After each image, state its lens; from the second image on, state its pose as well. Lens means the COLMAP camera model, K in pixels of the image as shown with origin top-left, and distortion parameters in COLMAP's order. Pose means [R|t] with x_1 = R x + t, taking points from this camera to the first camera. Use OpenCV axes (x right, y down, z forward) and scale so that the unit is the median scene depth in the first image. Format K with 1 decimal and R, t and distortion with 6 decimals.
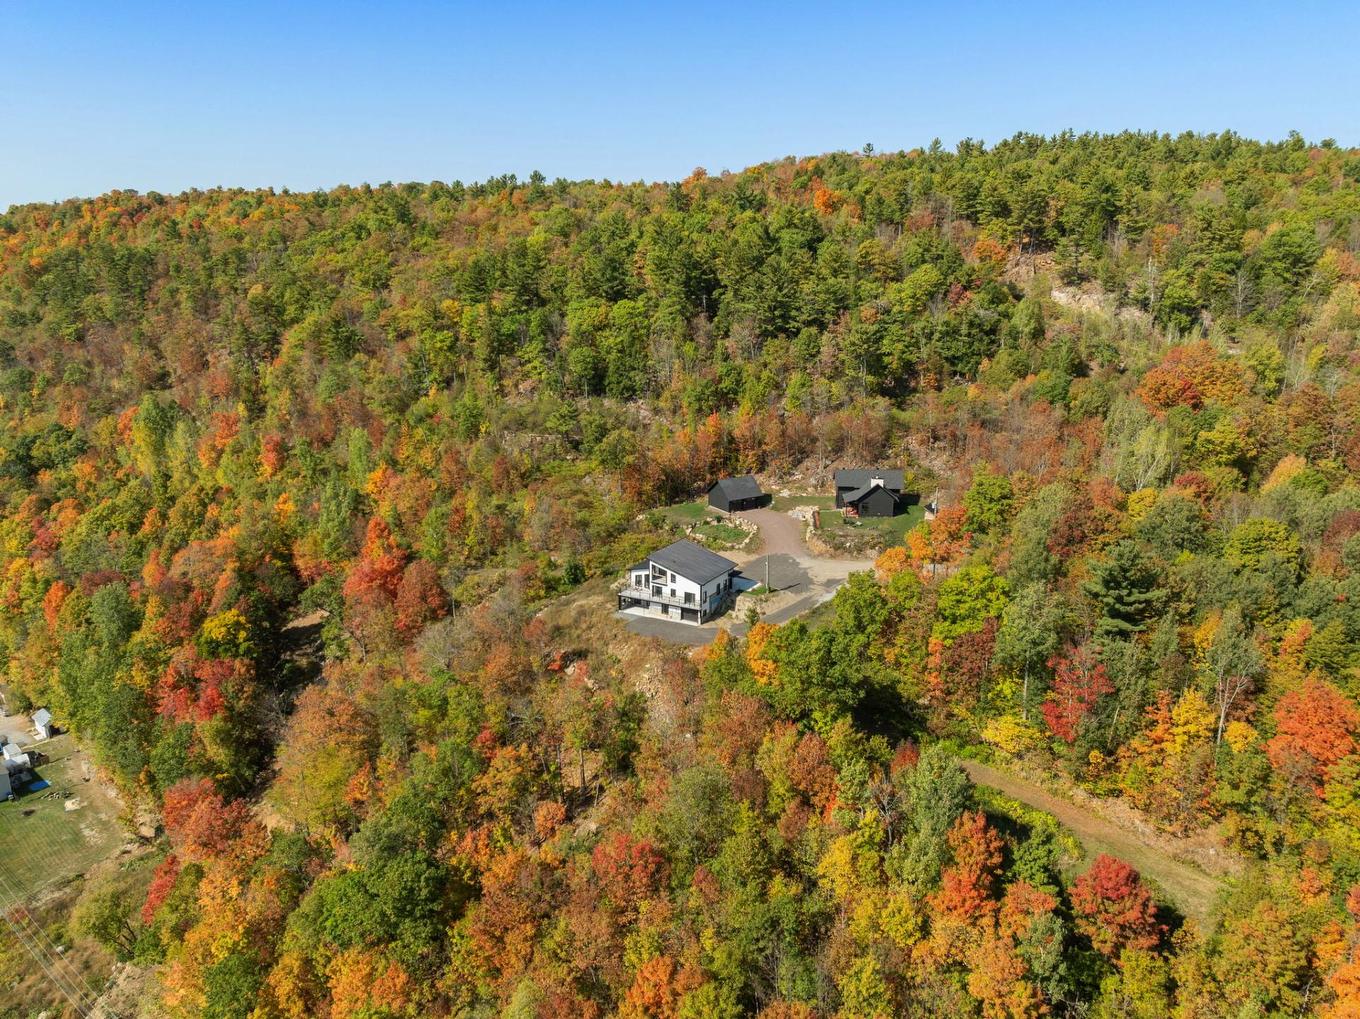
lens RADIAL K [[1031.8, 0, 651.5], [0, 1031.8, 503.5], [0, 0, 1]] dist [-0.038218, -0.002295]
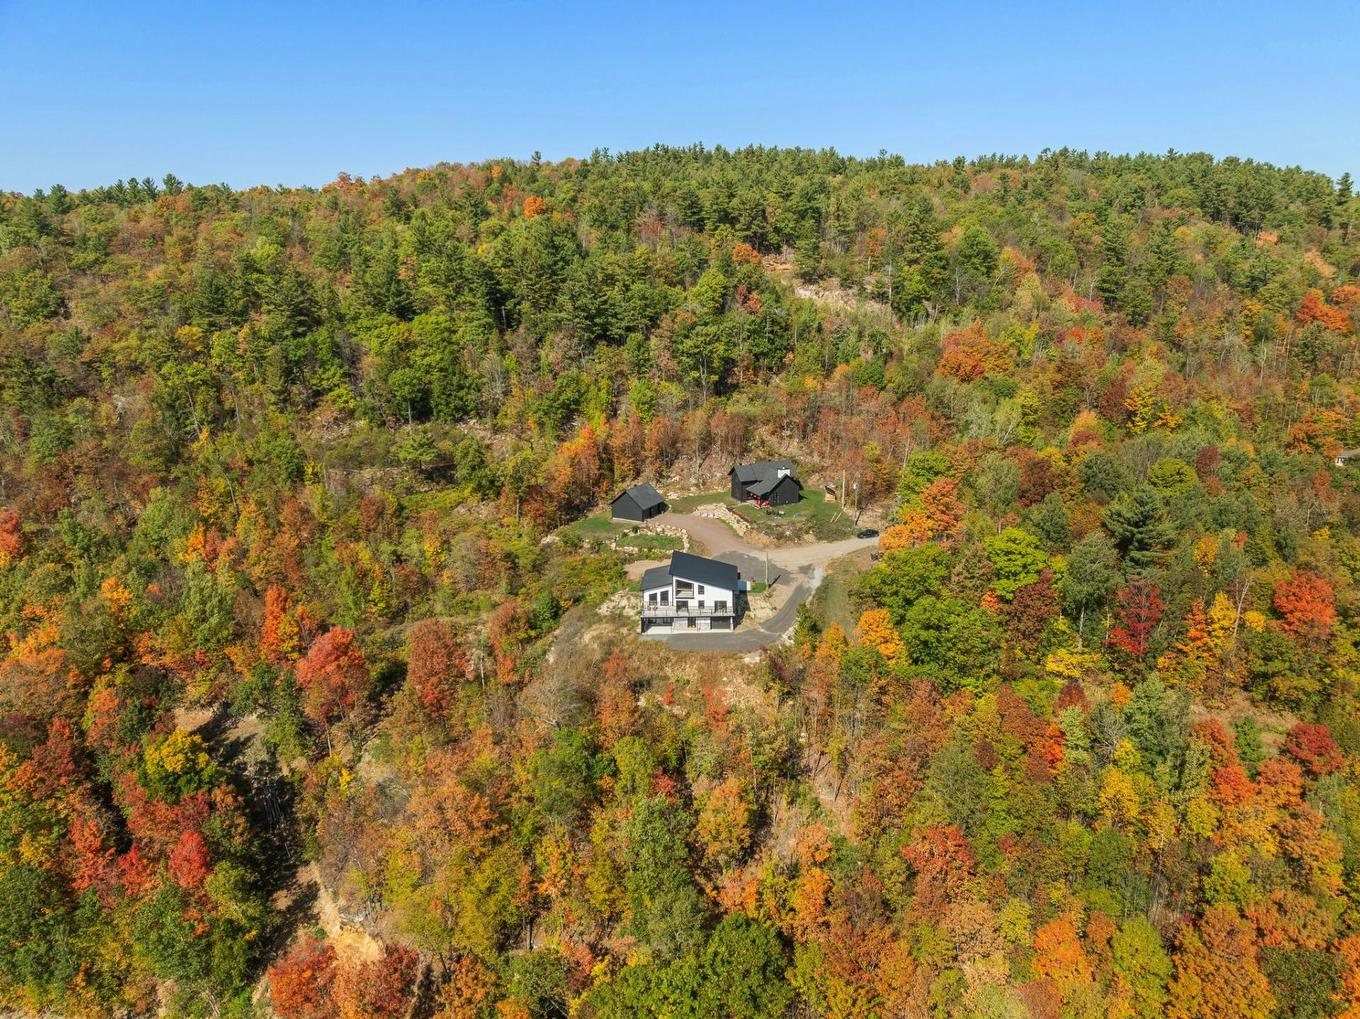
lens RADIAL K [[1031.8, 0, 651.5], [0, 1031.8, 503.5], [0, 0, 1]] dist [-0.038218, -0.002295]
pose [[0.867085, -0.131826, 0.480402, -0.352573], [0.134794, 0.990464, 0.028498, -0.031982], [-0.479577, 0.040045, 0.876585, 0.109265]]
